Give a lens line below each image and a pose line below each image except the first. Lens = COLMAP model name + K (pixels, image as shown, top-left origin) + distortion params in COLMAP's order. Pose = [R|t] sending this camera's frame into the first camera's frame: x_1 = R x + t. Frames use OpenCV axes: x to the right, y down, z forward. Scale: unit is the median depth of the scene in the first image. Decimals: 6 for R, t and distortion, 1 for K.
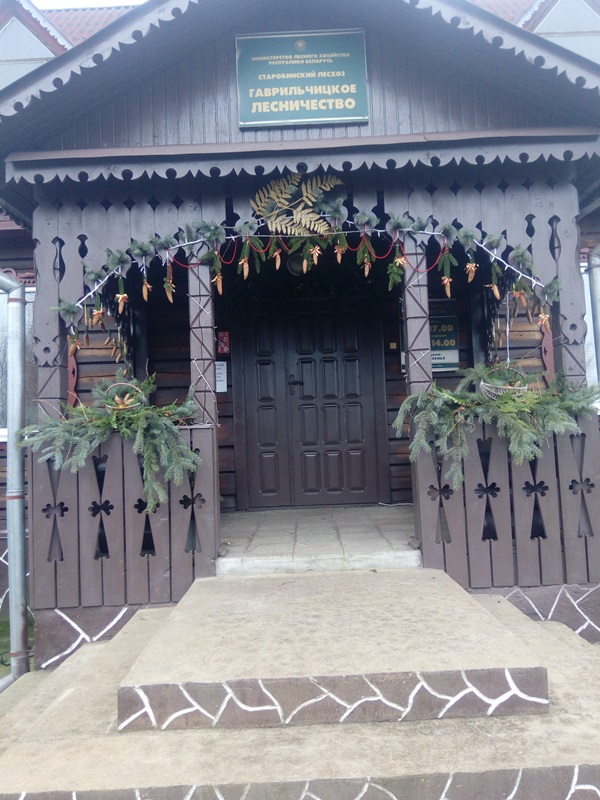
lens RADIAL K [[608.8, 0, 300.0], [0, 608.8, 400.0], [0, 0, 1]] dist [0.116442, -0.185670]
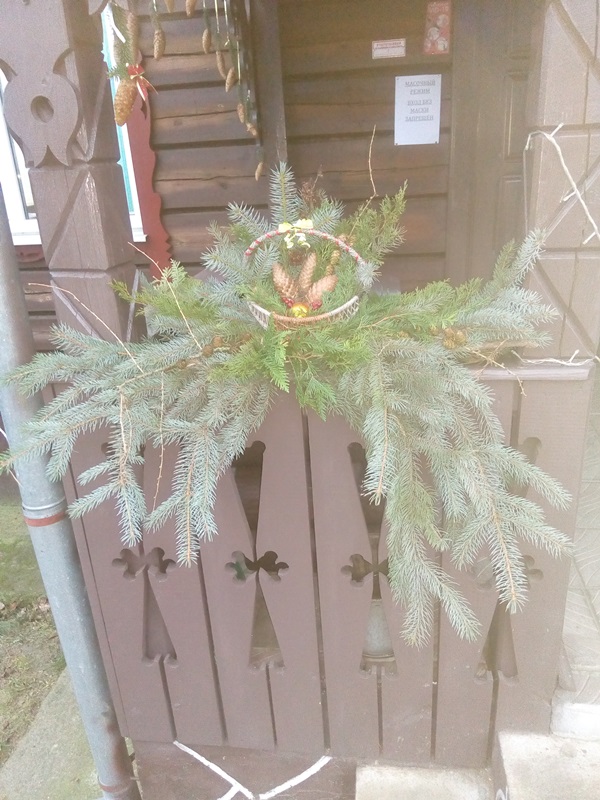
lens RADIAL K [[617.4, 0, 300.0], [0, 617.4, 400.0], [0, 0, 1]] dist [0.059495, -0.076535]
pose [[0.989736, 0.039993, -0.137199, -0.240866], [0.025072, 0.896561, 0.442210, -0.084036], [0.140692, -0.441111, 0.886356, 0.689653]]
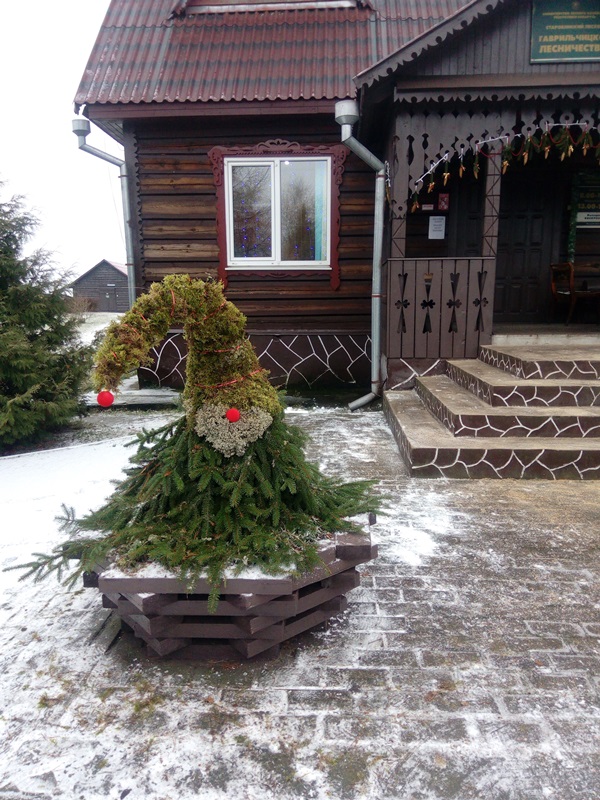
lens RADIAL K [[617.4, 0, 300.0], [0, 617.4, 400.0], [0, 0, 1]] dist [0.059495, -0.076535]
pose [[0.997826, 0.044587, -0.048529, -0.572361], [-0.032354, 0.972963, 0.228683, 0.049000], [0.057413, -0.226615, 0.972291, -0.774490]]
